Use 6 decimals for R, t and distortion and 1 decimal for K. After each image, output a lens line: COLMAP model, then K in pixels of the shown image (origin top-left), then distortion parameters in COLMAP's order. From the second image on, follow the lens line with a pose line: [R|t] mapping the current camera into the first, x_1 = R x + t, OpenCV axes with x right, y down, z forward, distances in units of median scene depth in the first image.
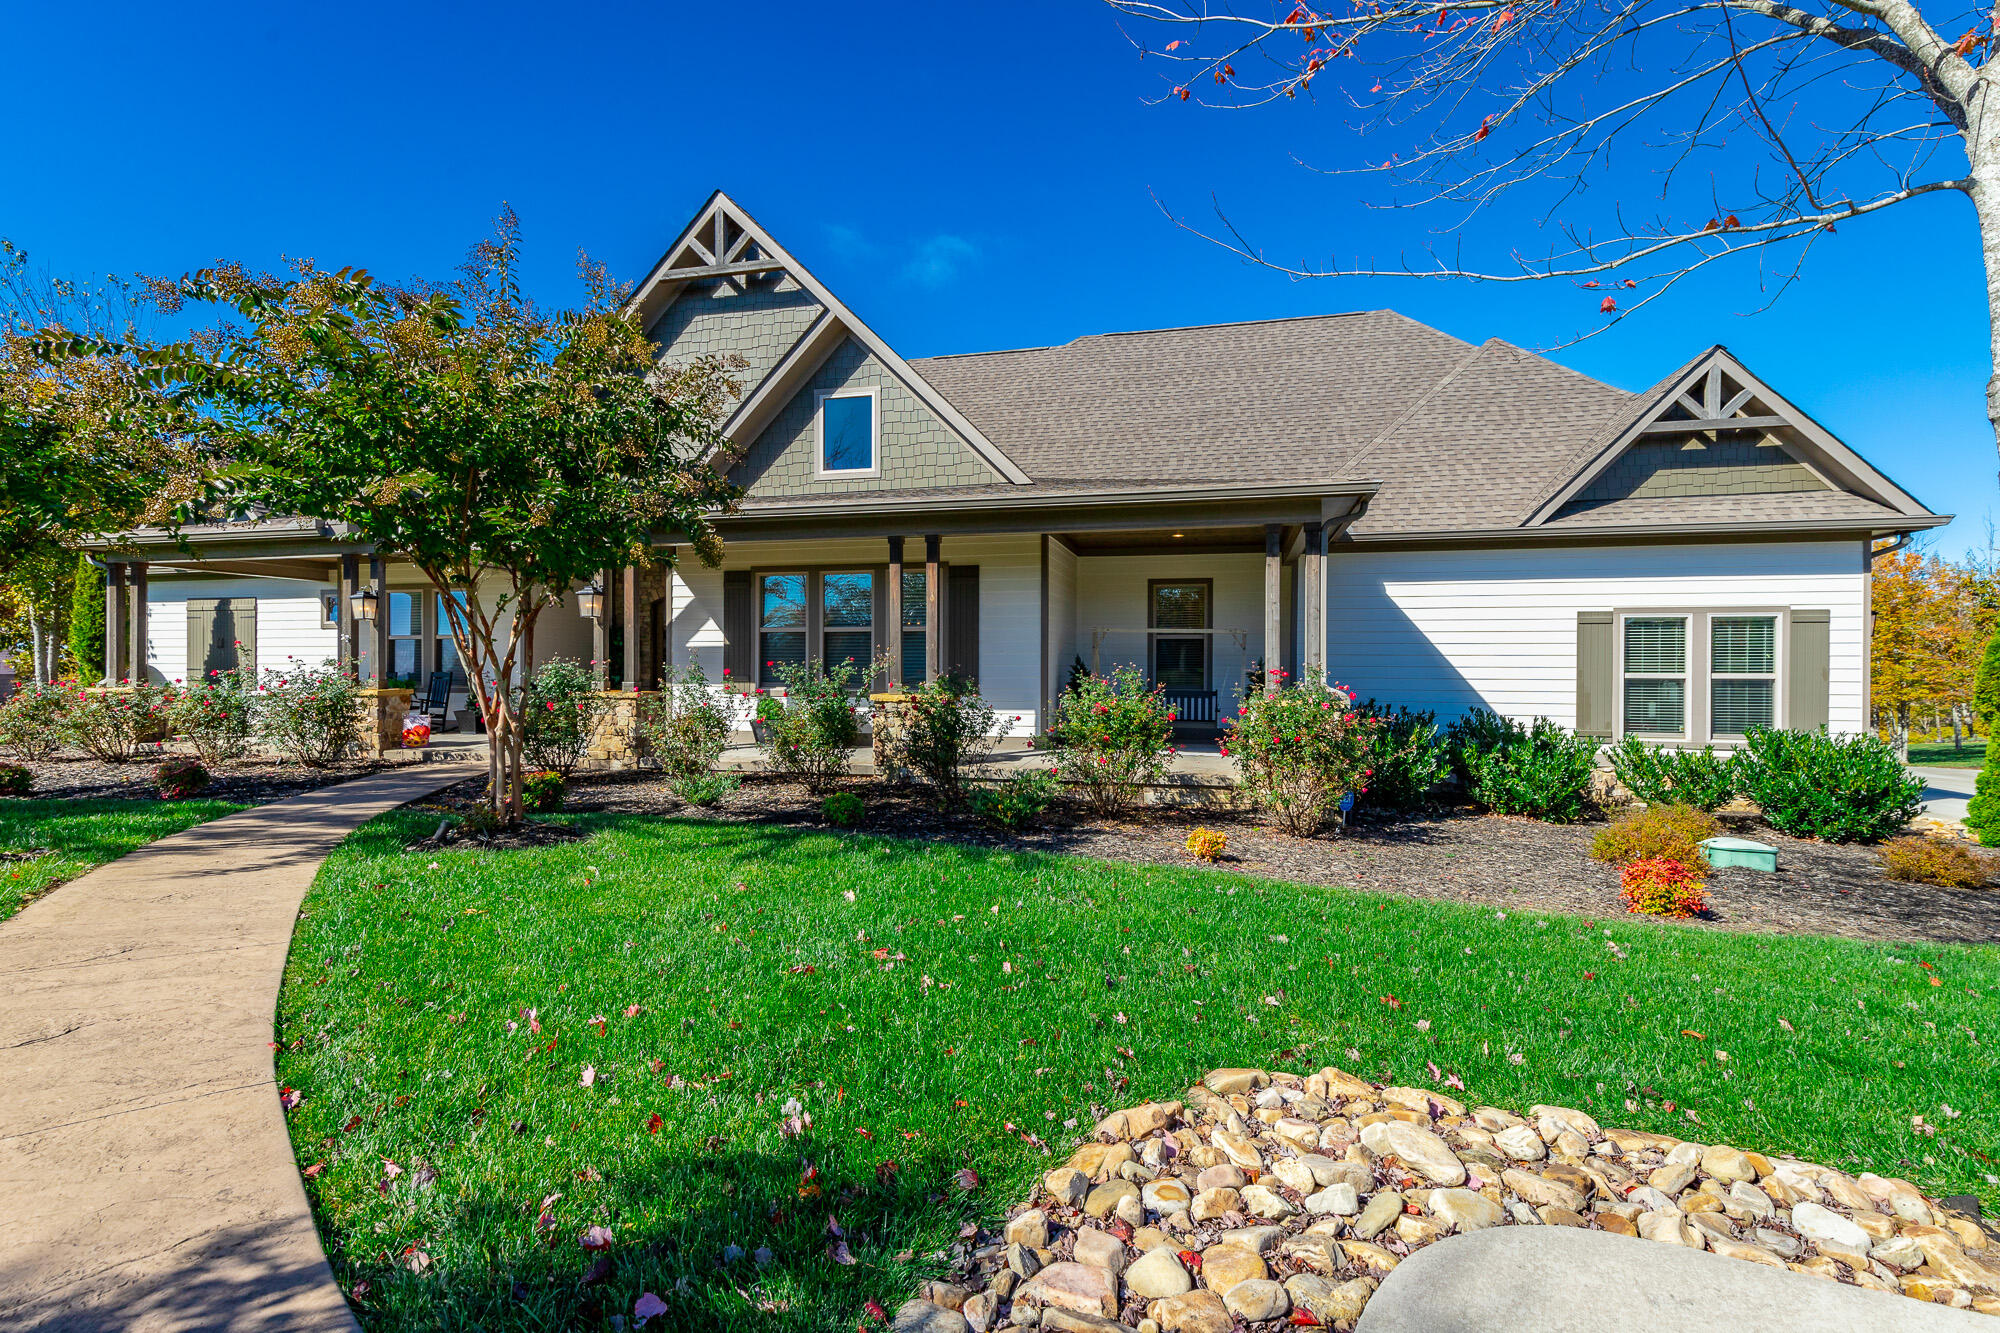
lens RADIAL K [[904.5, 0, 1006.3], [0, 904.5, 677.2], [0, 0, 1]] dist [-0.000052, 0.002464]
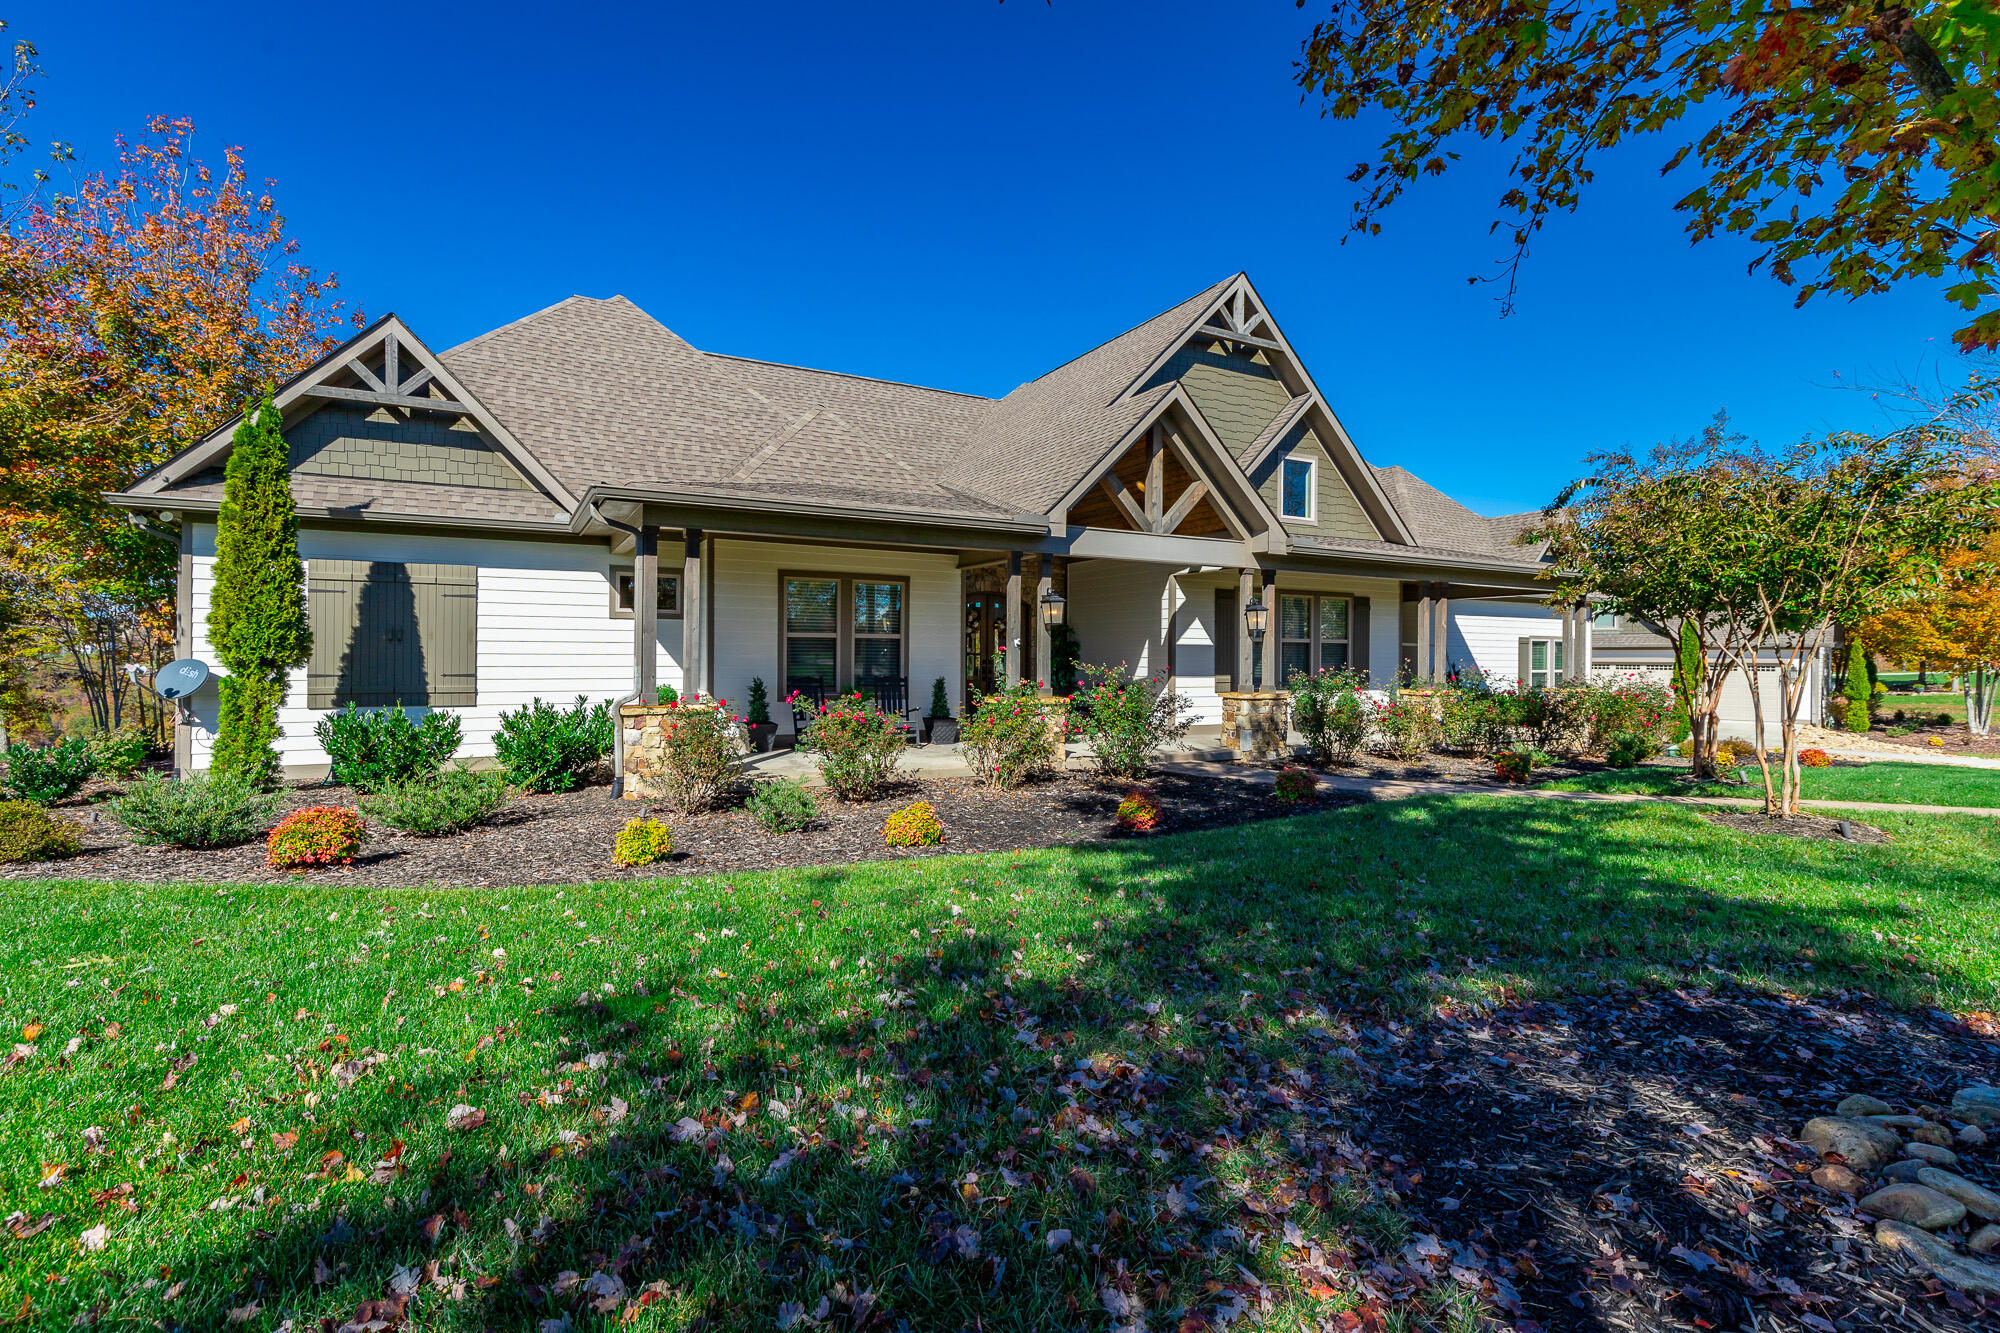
lens RADIAL K [[904.5, 0, 1001.6], [0, 904.5, 659.8], [0, 0, 1]] dist [-0.000052, 0.002464]
pose [[0.734953, -0.002624, 0.678113, -1.485534], [-0.000923, 0.999988, 0.004869, -0.033945], [-0.678118, -0.004204, 0.734941, 0.367493]]
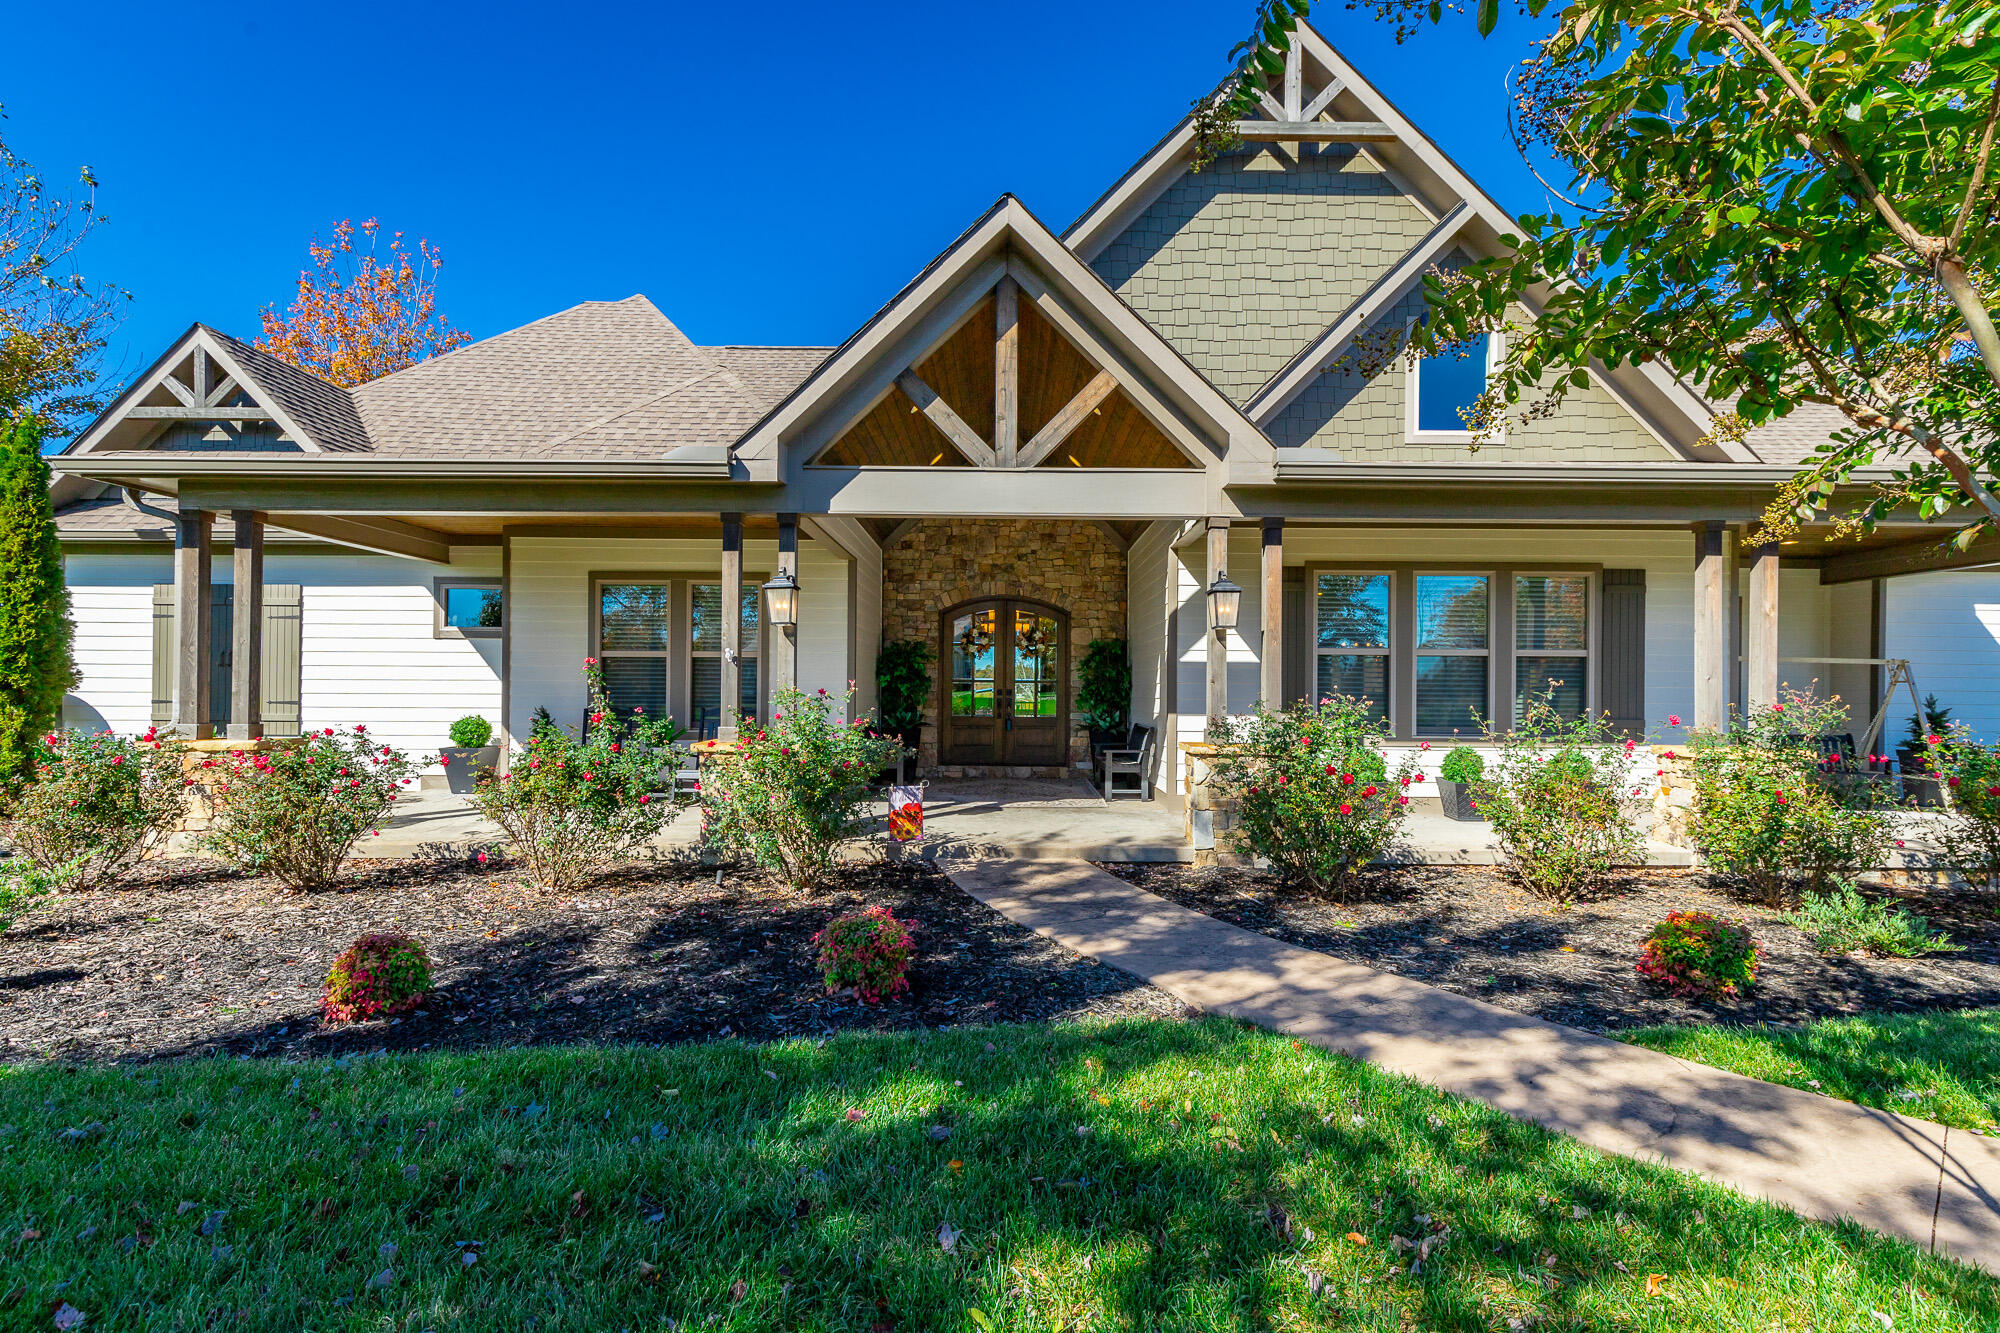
lens RADIAL K [[904.5, 0, 1004.4], [0, 904.5, 686.2], [0, 0, 1]] dist [-0.000052, 0.002464]
pose [[0.971011, 0.002461, 0.239023, -0.758668], [-0.000832, 0.999976, -0.006916, -0.022274], [-0.239034, 0.006516, 0.970989, 0.423983]]
